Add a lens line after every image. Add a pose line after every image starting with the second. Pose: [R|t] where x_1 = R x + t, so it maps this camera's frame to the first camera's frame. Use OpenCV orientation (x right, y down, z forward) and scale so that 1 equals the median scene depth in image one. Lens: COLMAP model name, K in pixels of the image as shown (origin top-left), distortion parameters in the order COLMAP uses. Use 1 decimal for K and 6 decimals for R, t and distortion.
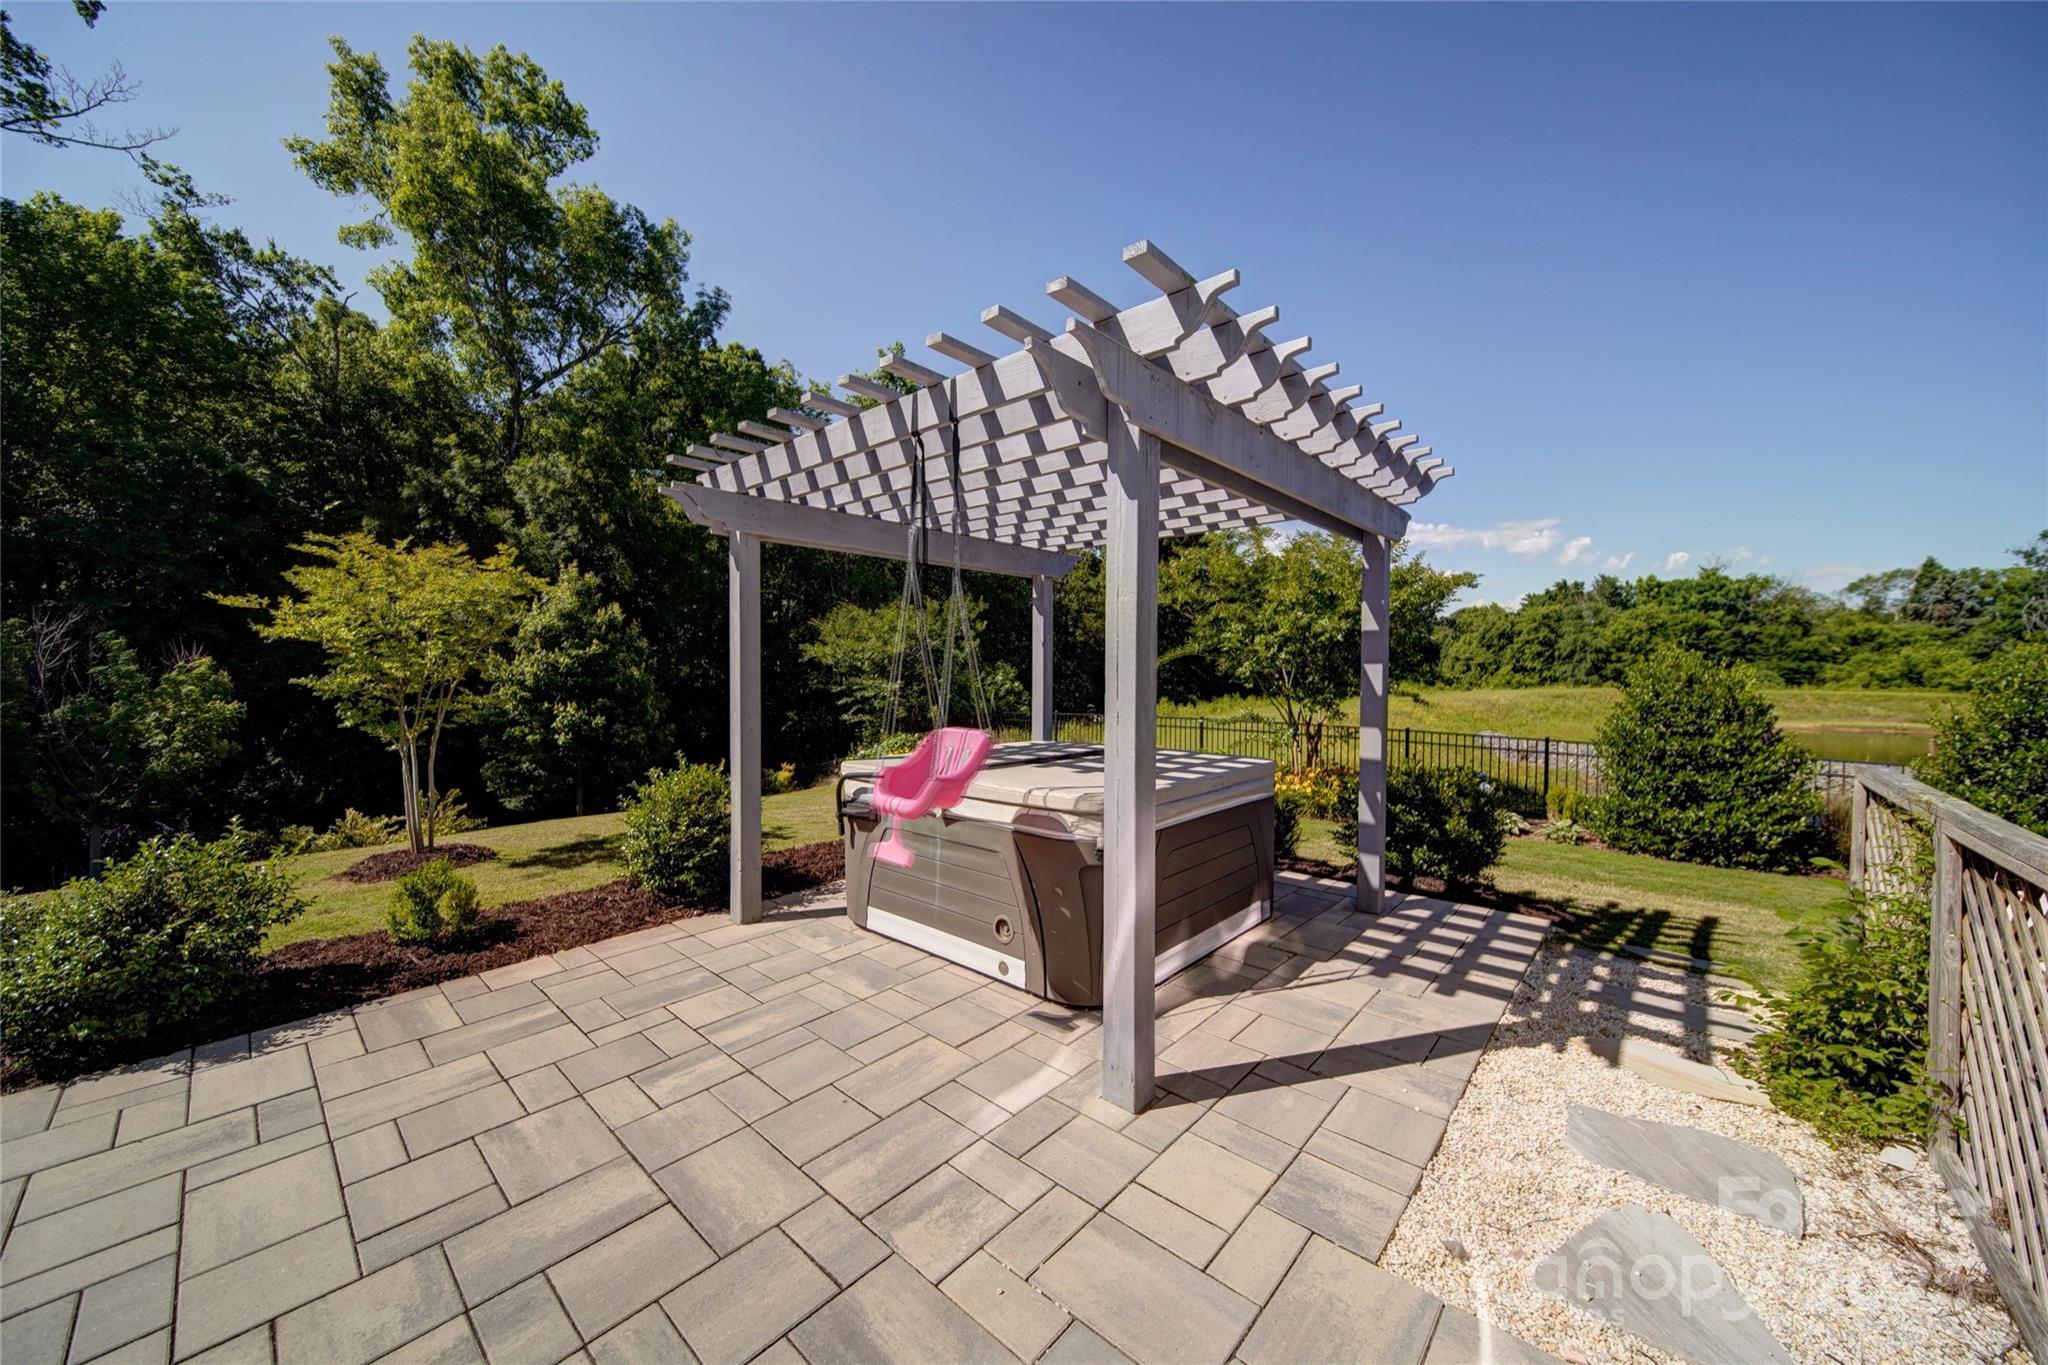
lens RADIAL K [[724.7, 0, 1030.8], [0, 724.7, 689.1], [0, 0, 1]] dist [0.001530, -0.001357]
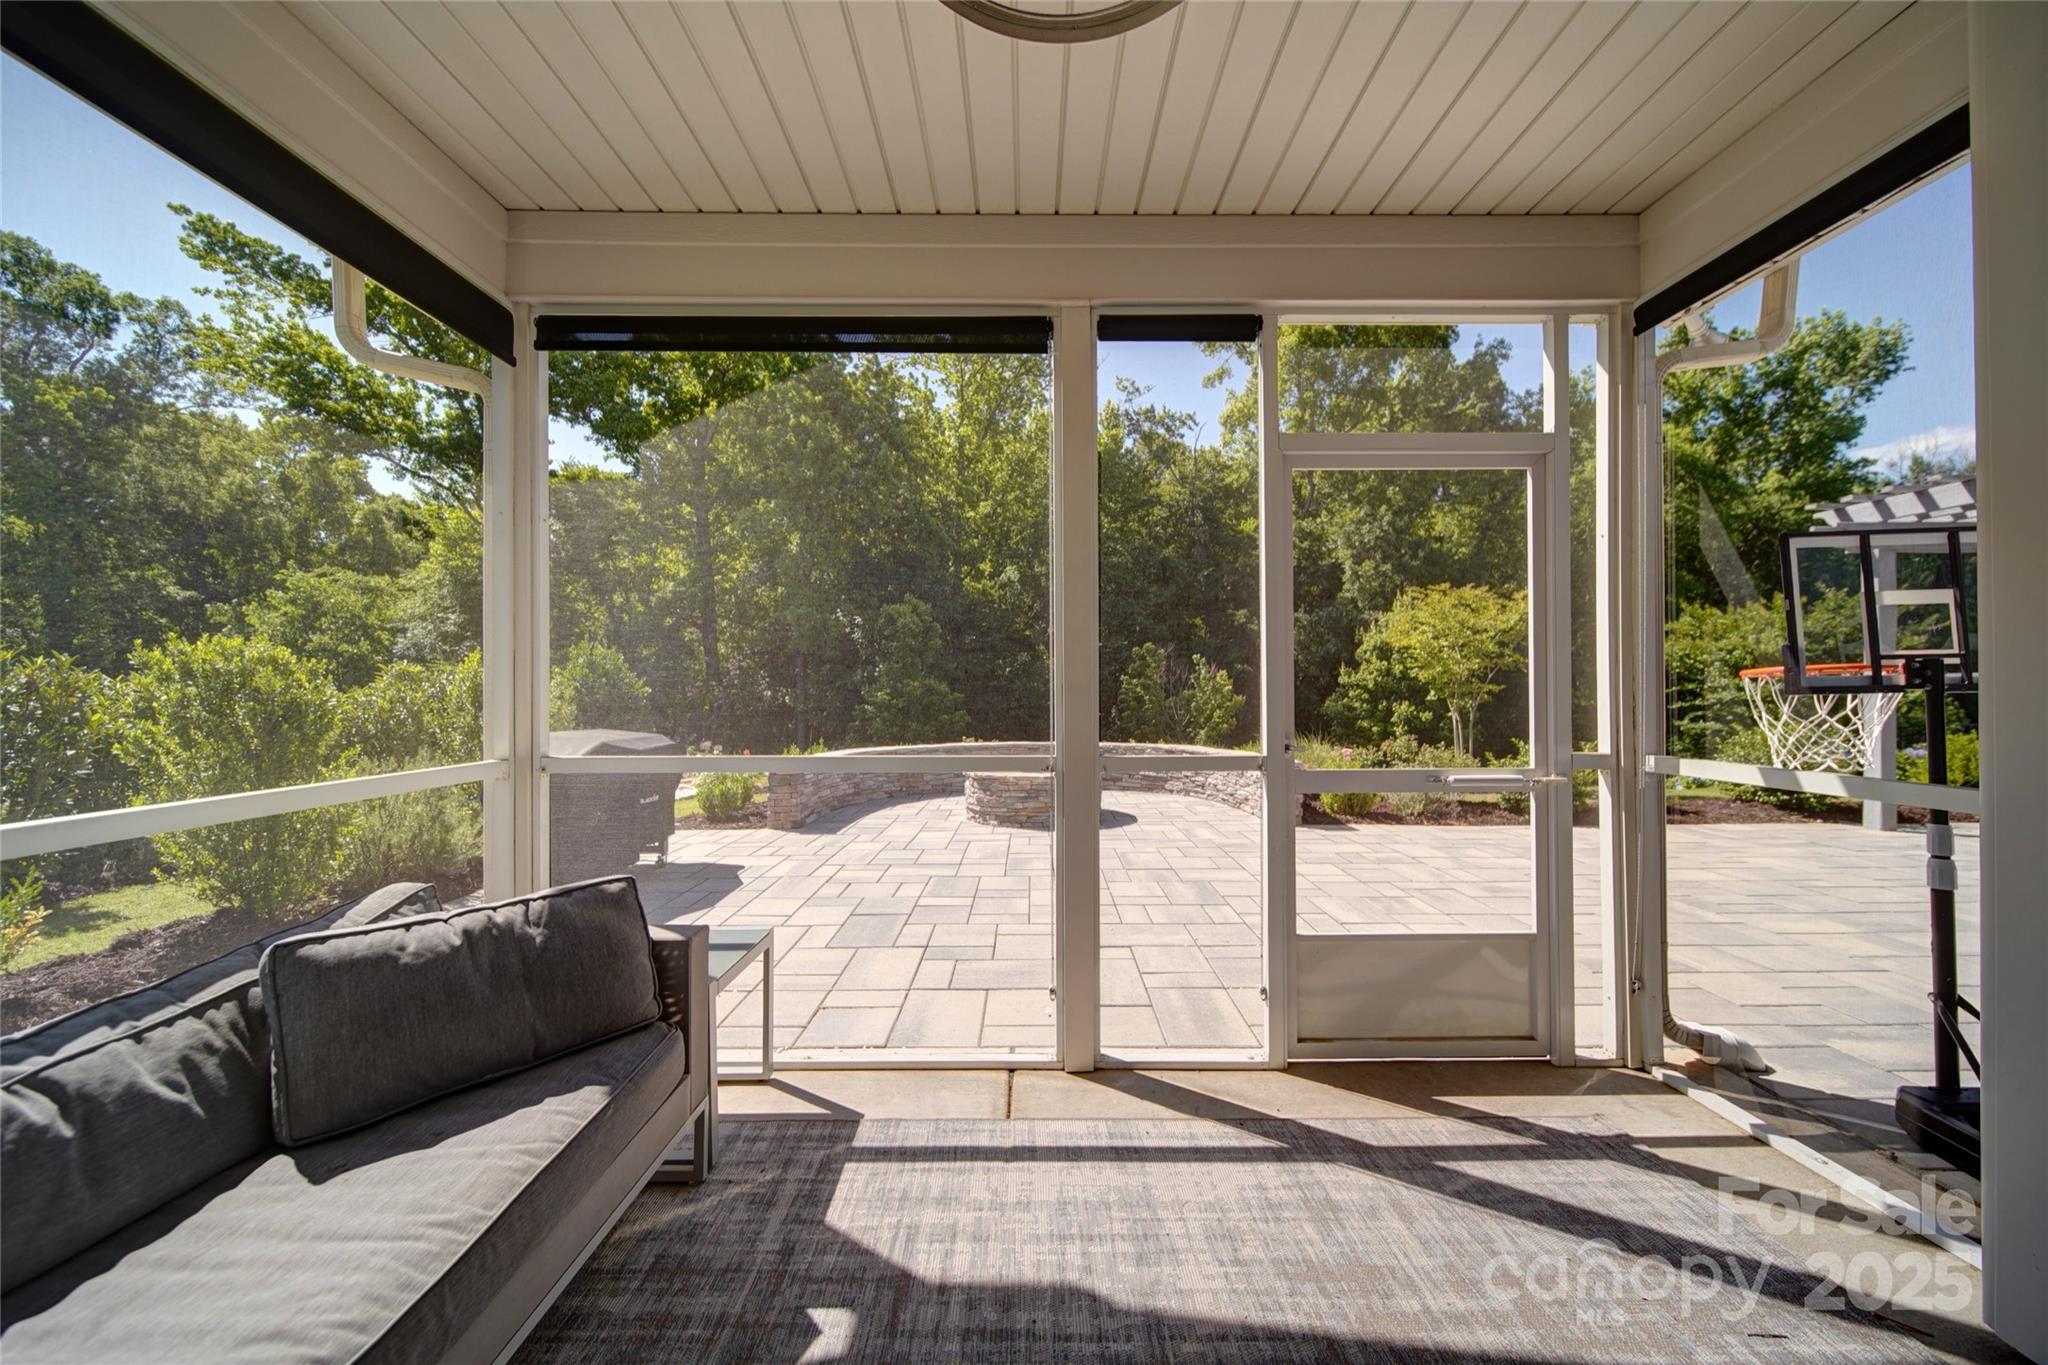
lens RADIAL K [[724.7, 0, 1028.0], [0, 724.7, 688.5], [0, 0, 1]] dist [0.001530, -0.001357]
pose [[0.666883, -0.002151, -0.745160, -0.135688], [-0.019983, 0.999585, -0.020770, 0.032911], [0.744895, 0.028742, 0.666563, -0.330712]]
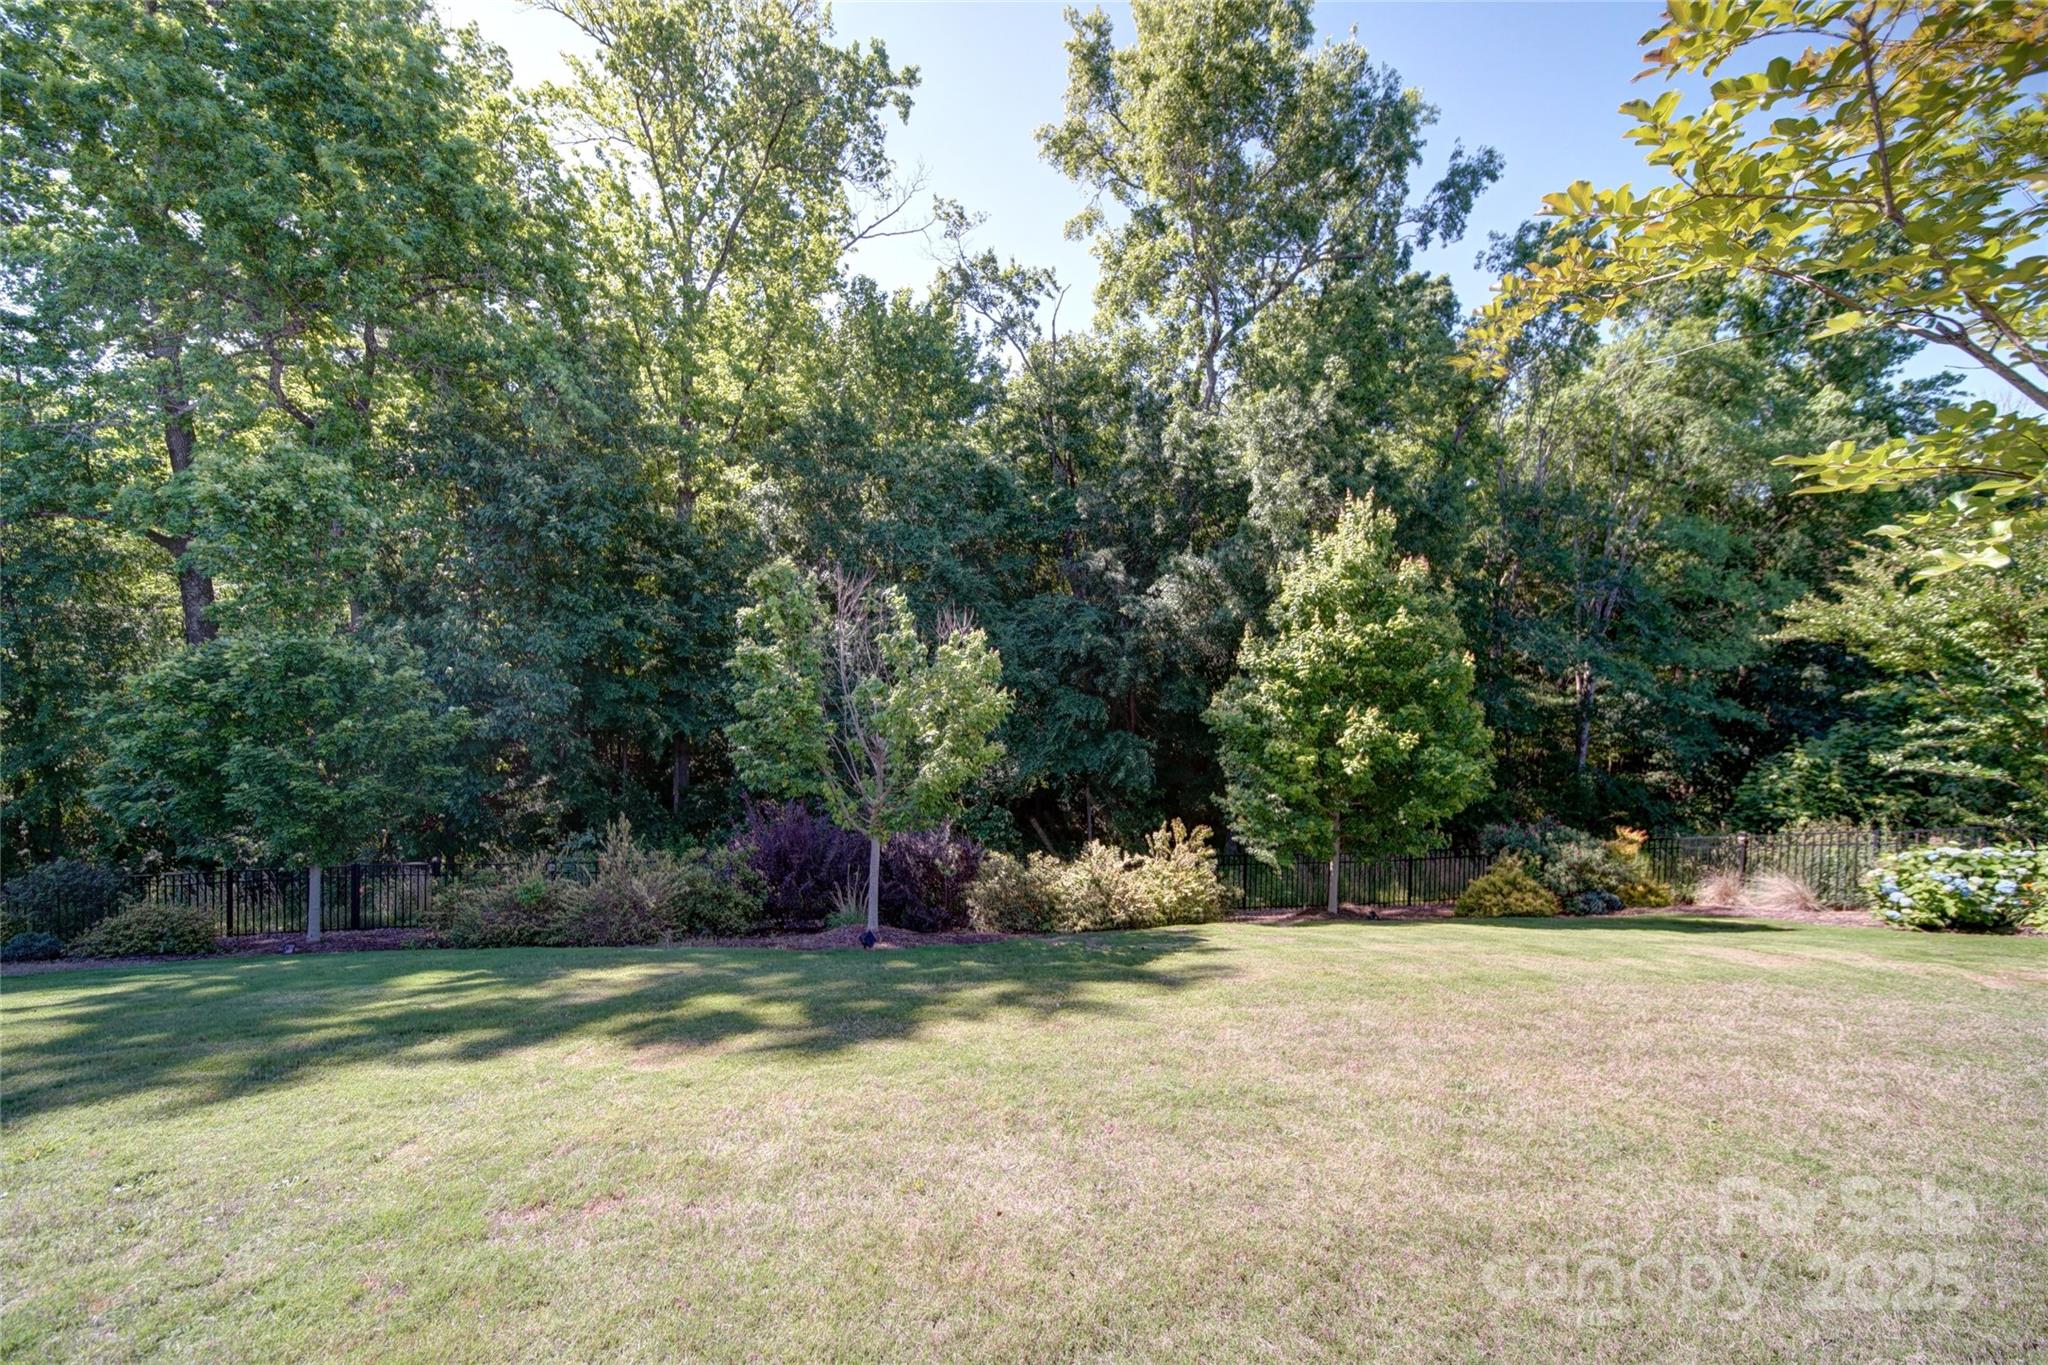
lens RADIAL K [[724.7, 0, 1026.7], [0, 724.7, 671.4], [0, 0, 1]] dist [0.001530, -0.001357]
pose [[0.741726, 0.019965, -0.670406, -0.436715], [-0.039771, 0.999107, -0.014248, 0.007026], [0.669523, 0.037230, 0.741858, 0.351657]]
